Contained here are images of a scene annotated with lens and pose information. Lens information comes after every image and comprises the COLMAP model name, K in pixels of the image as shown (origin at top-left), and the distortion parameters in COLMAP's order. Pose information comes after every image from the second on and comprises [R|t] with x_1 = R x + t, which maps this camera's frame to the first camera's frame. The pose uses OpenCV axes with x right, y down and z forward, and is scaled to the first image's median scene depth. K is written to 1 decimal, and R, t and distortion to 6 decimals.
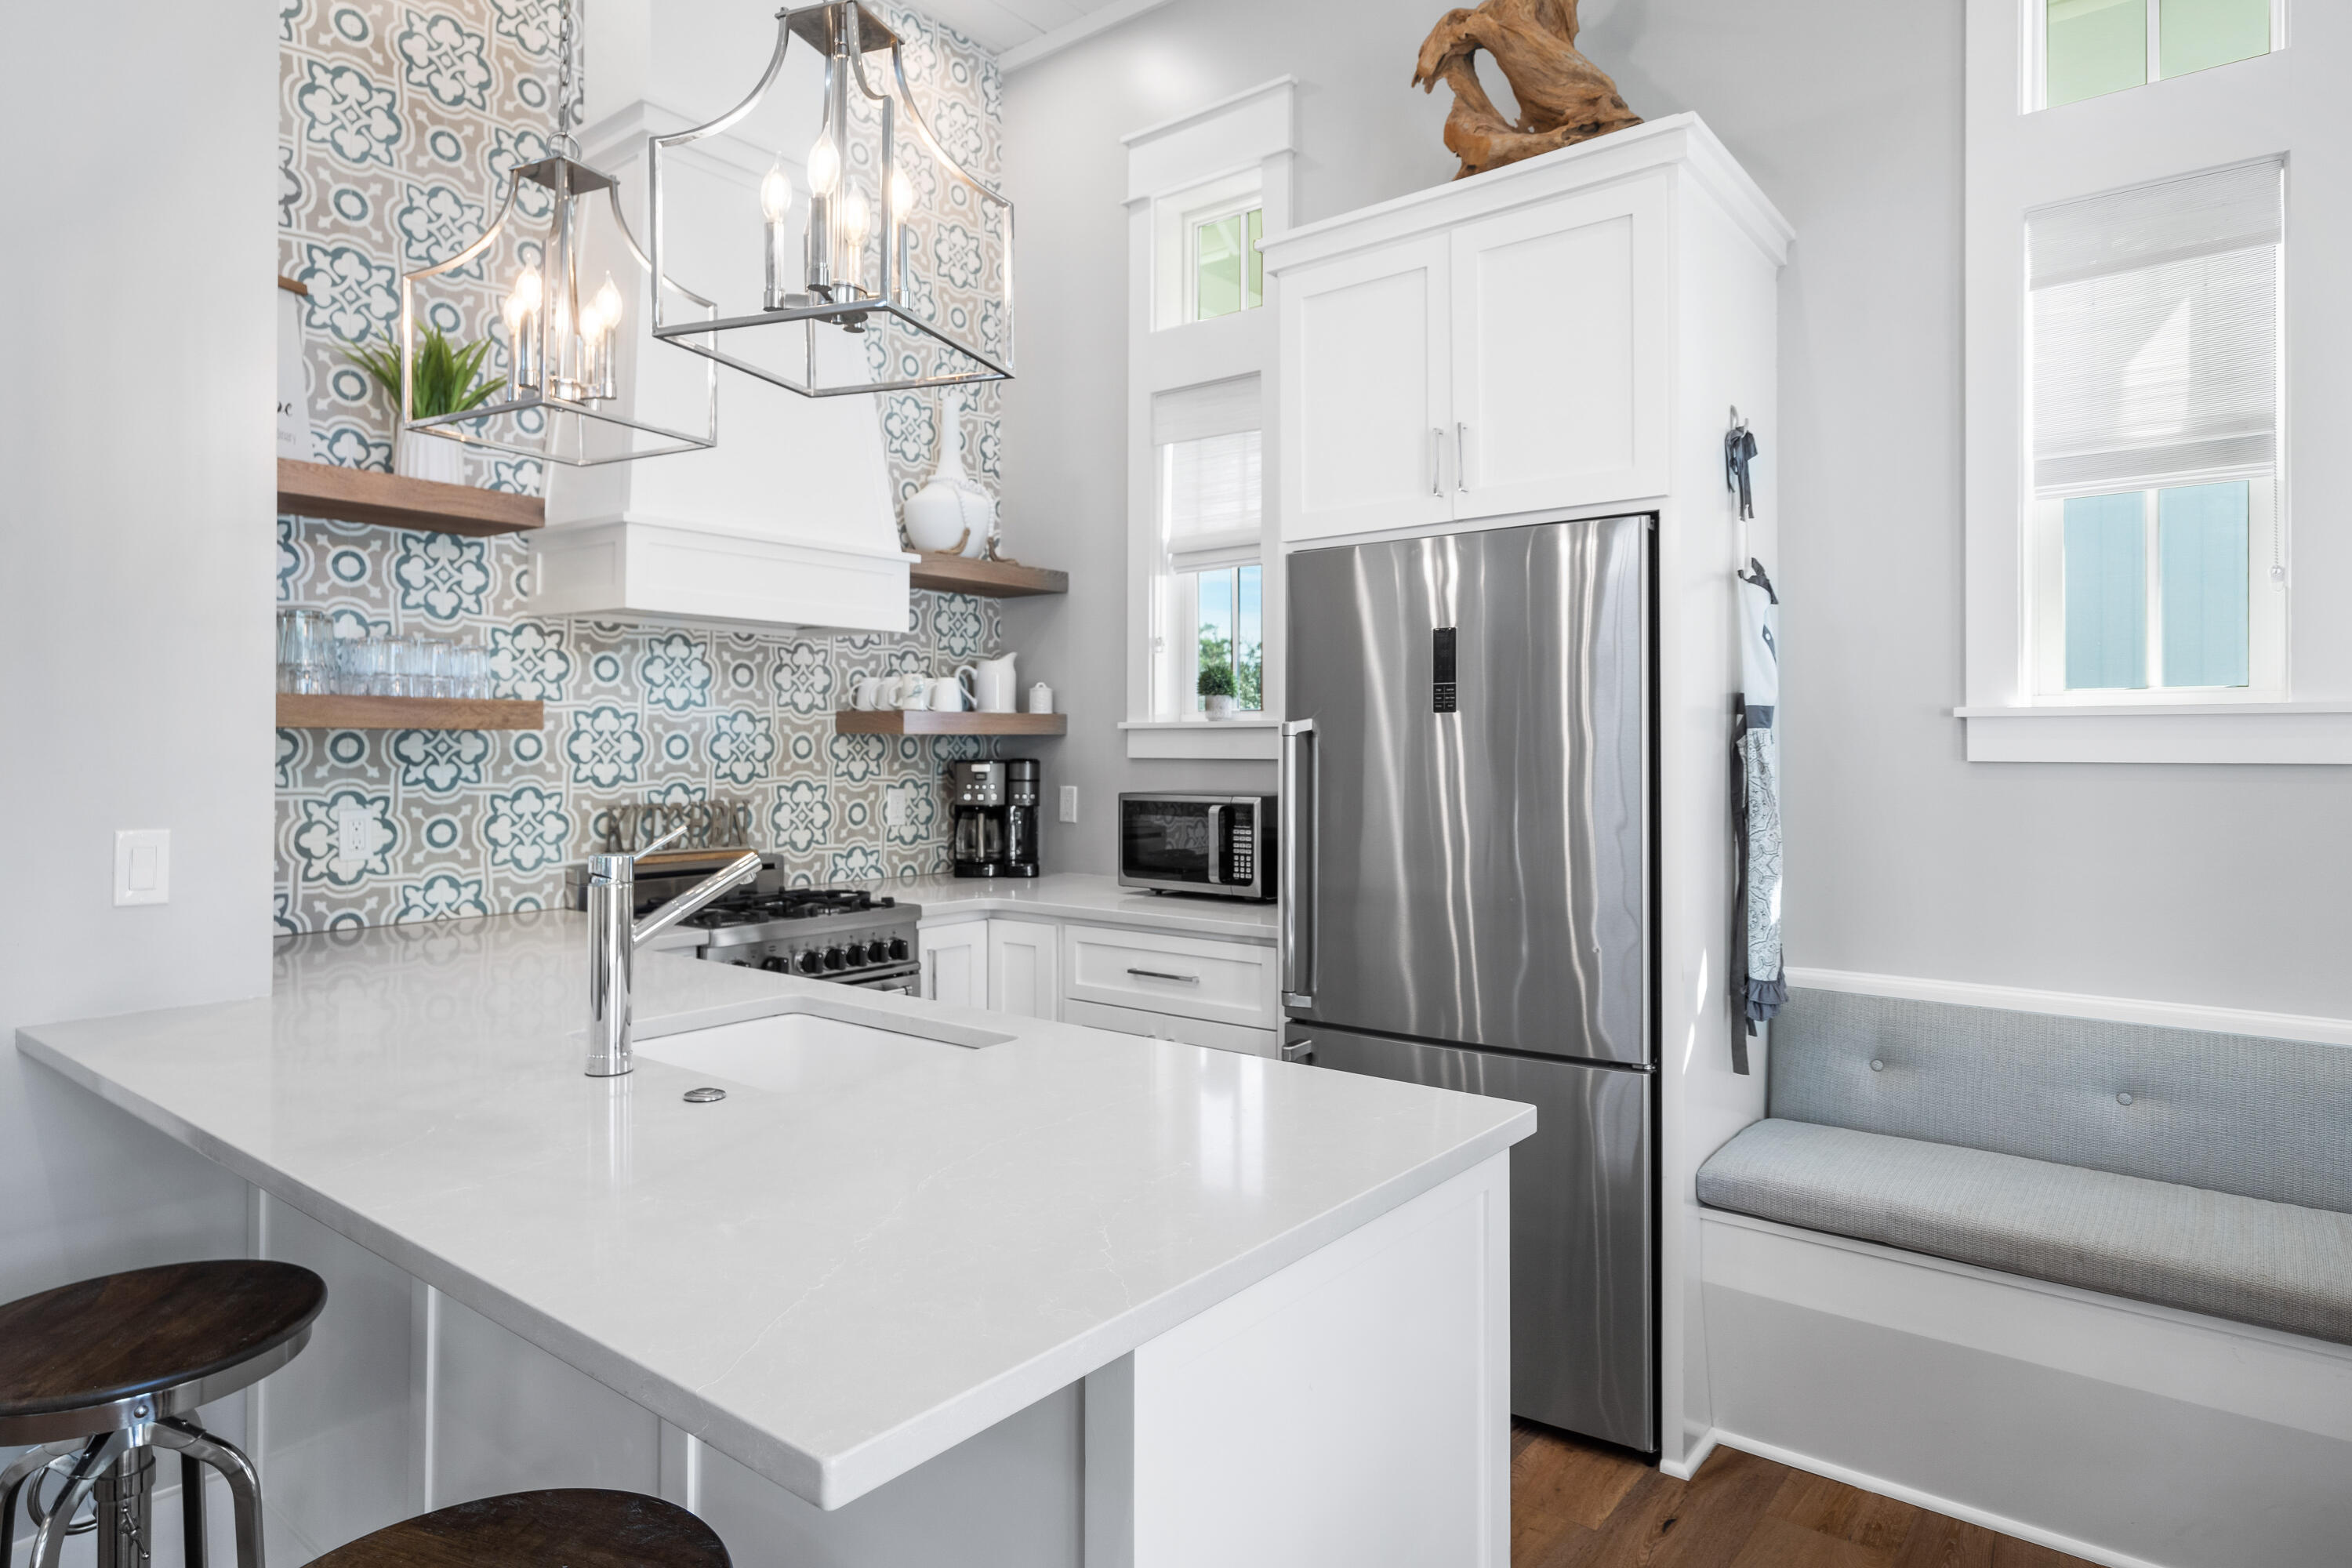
lens RADIAL K [[1341.6, 0, 1145.2], [0, 1341.6, 735.2], [0, 0, 1]] dist [0.003780, 0.000688]
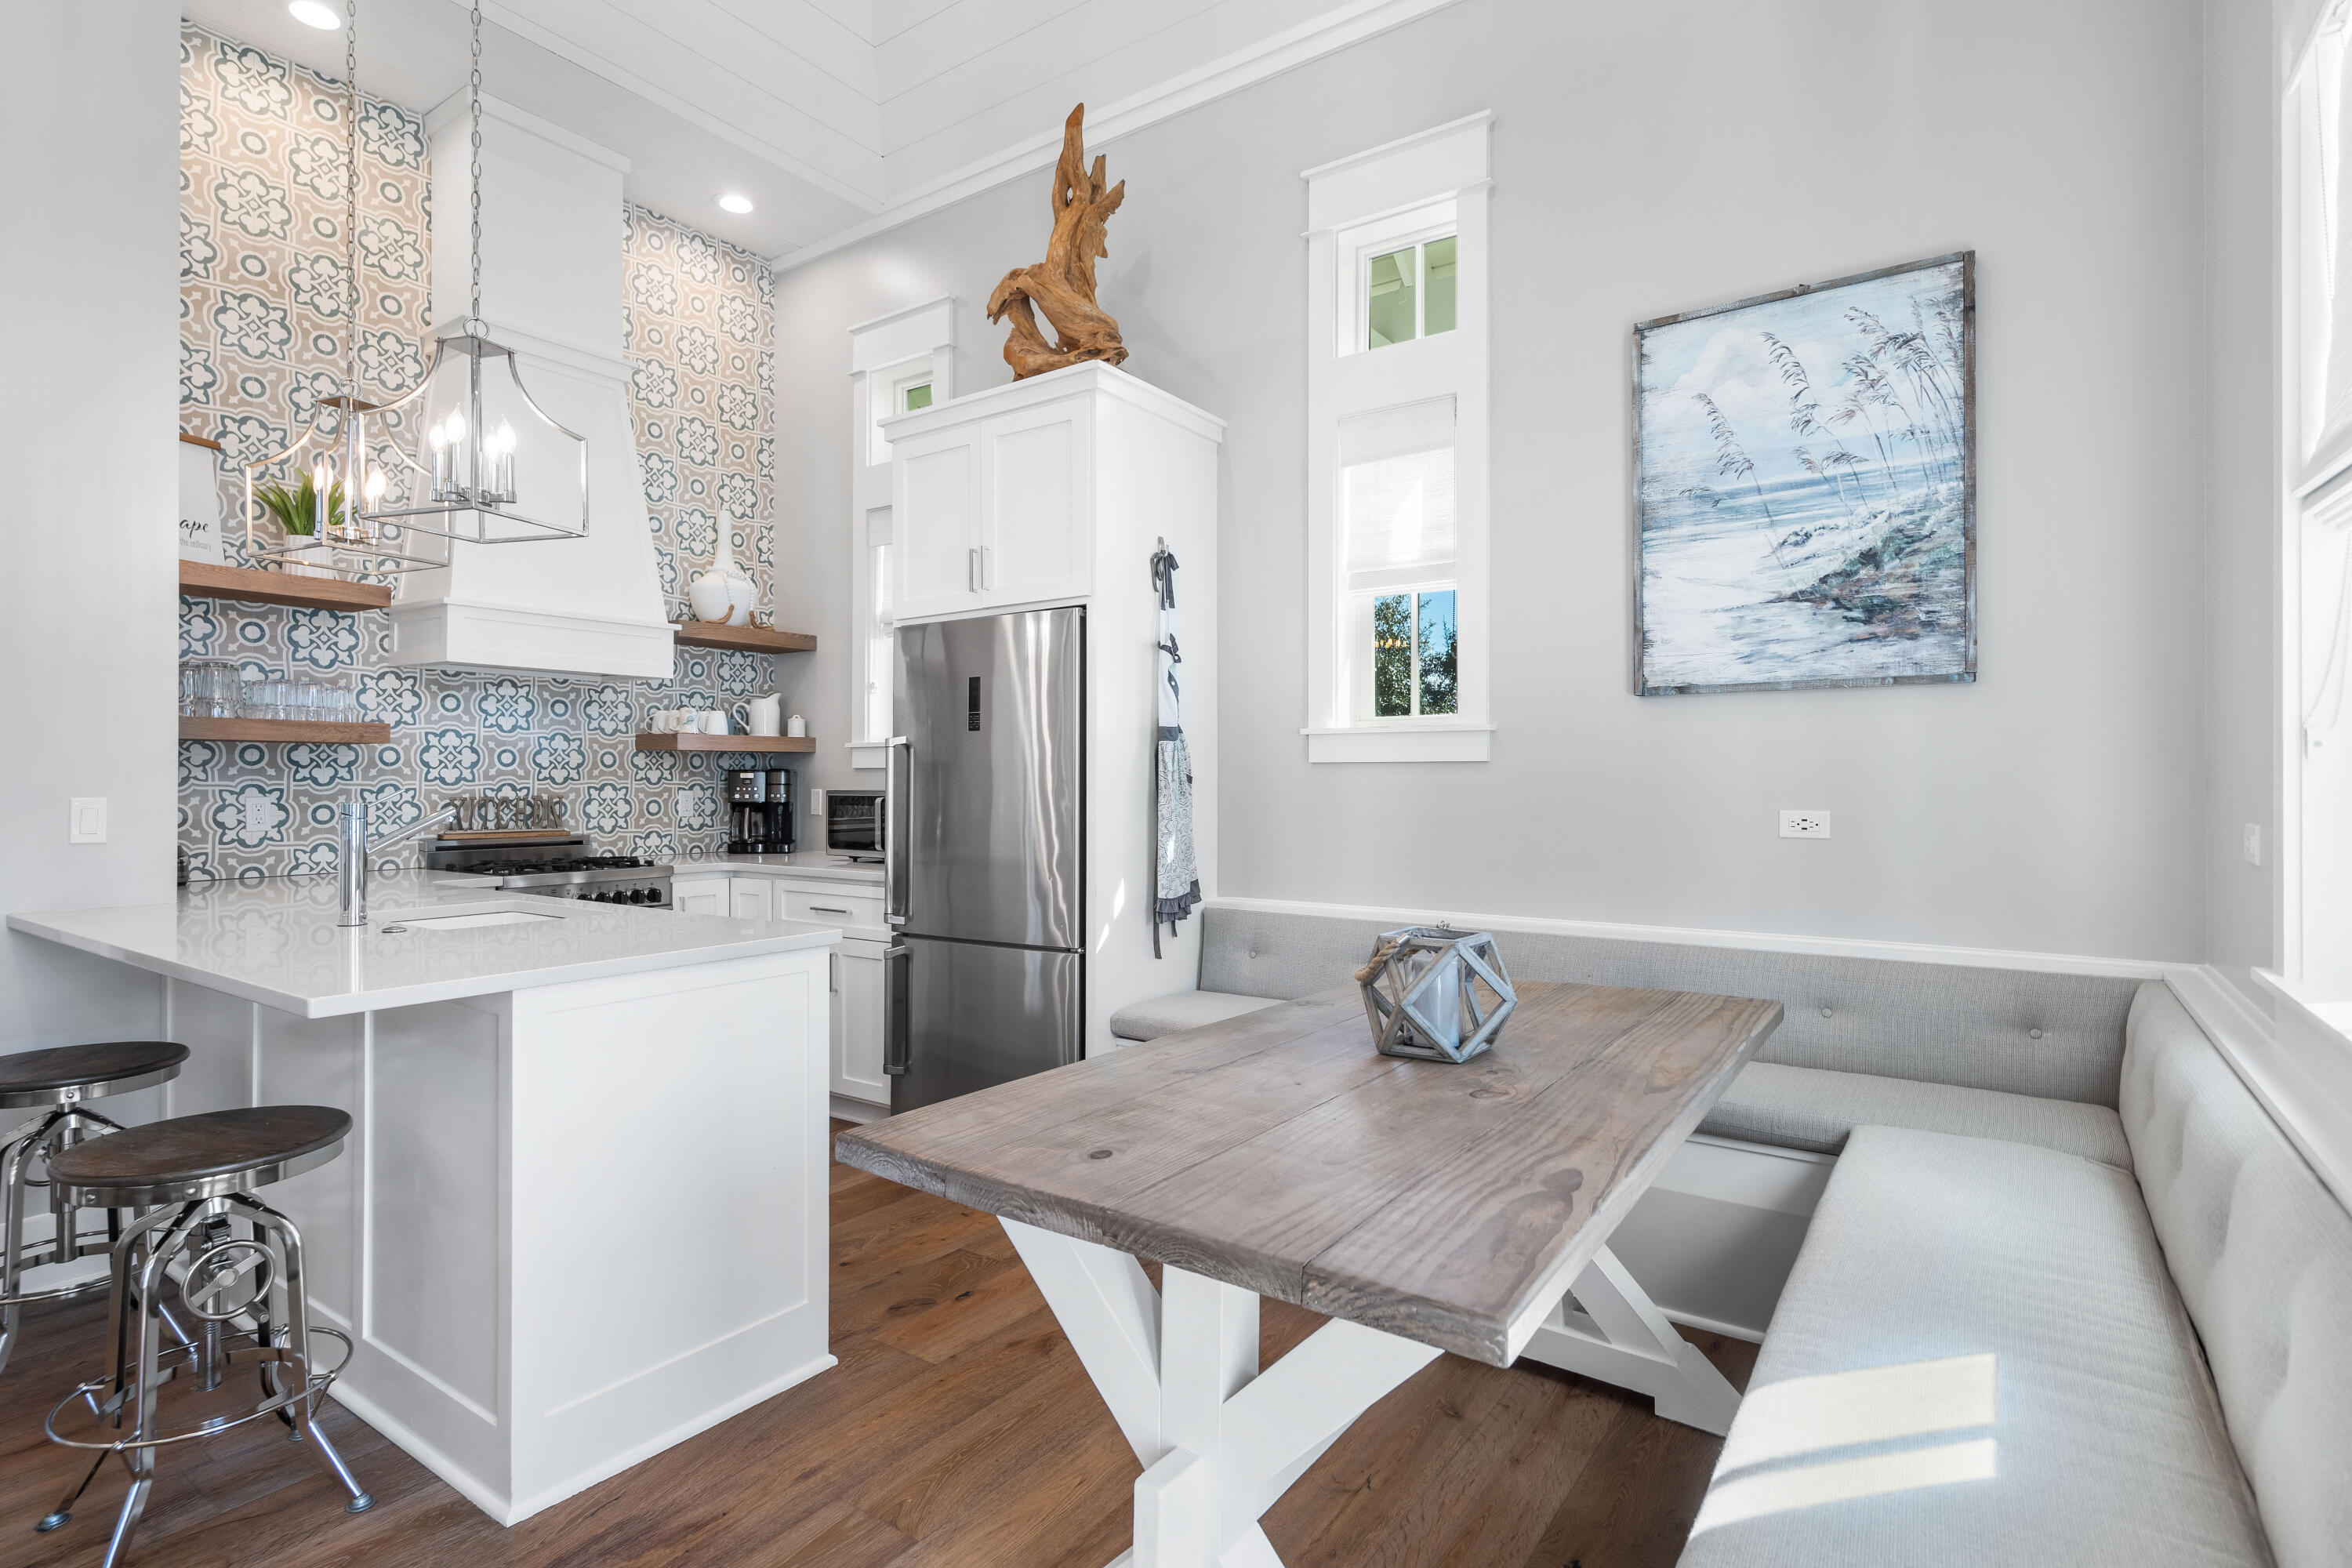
lens RADIAL K [[1171.4, 0, 1152.7], [0, 1171.4, 774.5], [0, 0, 1]] dist [-0.000099, 0.000875]
pose [[0.998343, -0.000545, 0.057533, 0.295530], [0.000272, 0.999989, 0.004750, 0.022893], [-0.057535, -0.004727, 0.998332, -0.316347]]
